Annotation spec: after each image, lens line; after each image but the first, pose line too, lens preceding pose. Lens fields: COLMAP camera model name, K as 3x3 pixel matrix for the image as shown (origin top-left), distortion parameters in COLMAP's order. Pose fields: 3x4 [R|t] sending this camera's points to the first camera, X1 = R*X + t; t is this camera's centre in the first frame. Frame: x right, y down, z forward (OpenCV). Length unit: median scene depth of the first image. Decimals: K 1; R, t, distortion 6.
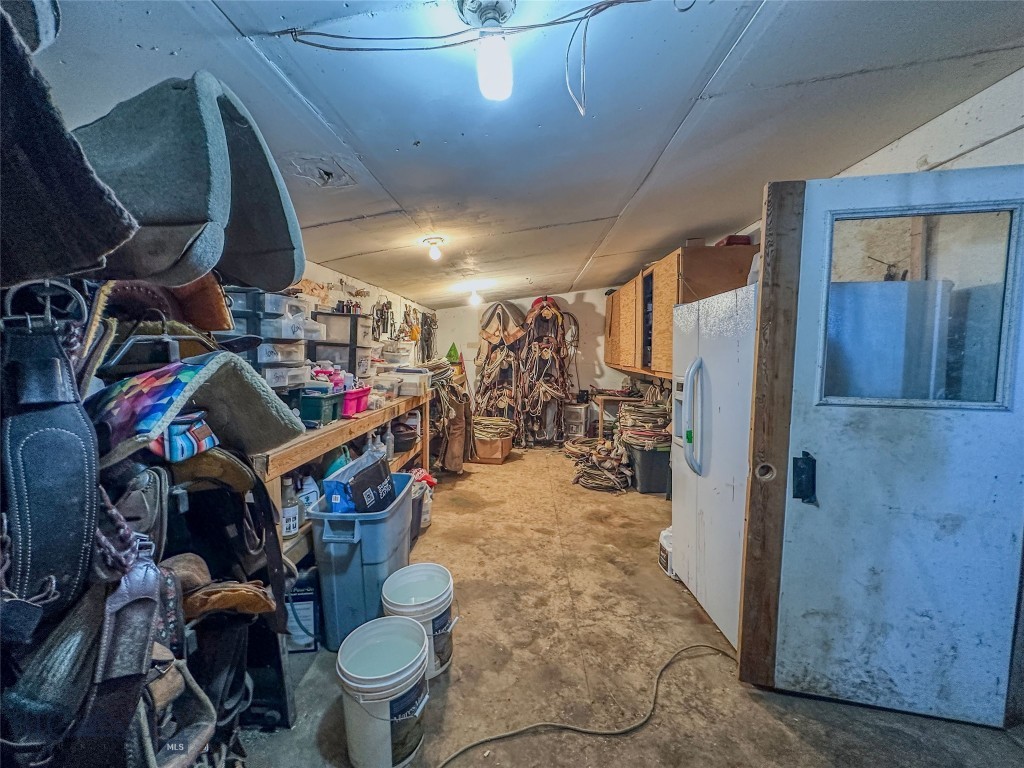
lens RADIAL K [[415.3, 0, 512.5], [0, 415.3, 384.0], [0, 0, 1]] dist [-0.000180, -0.000004]
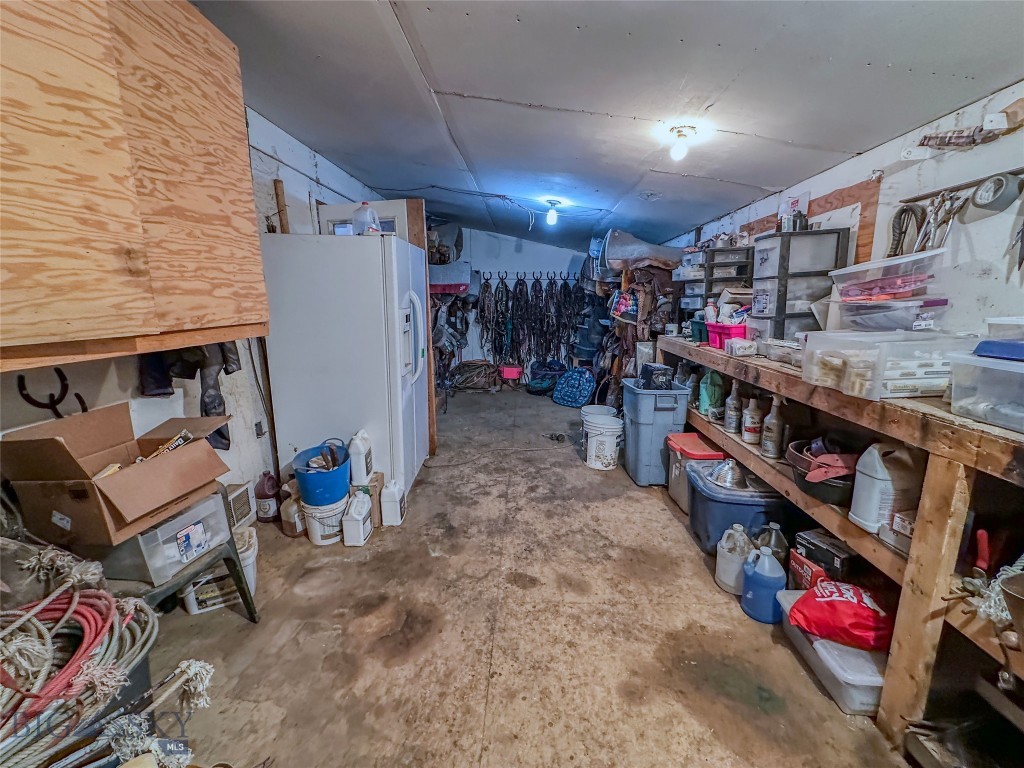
lens RADIAL K [[415.3, 0, 513.2], [0, 415.3, 378.3], [0, 0, 1]] dist [-0.000180, -0.000004]
pose [[-0.999962, -0.007802, -0.003909, 0.123124], [-0.008568, 0.962849, 0.269903, -0.127908], [0.001658, 0.269926, -0.962880, 1.928475]]
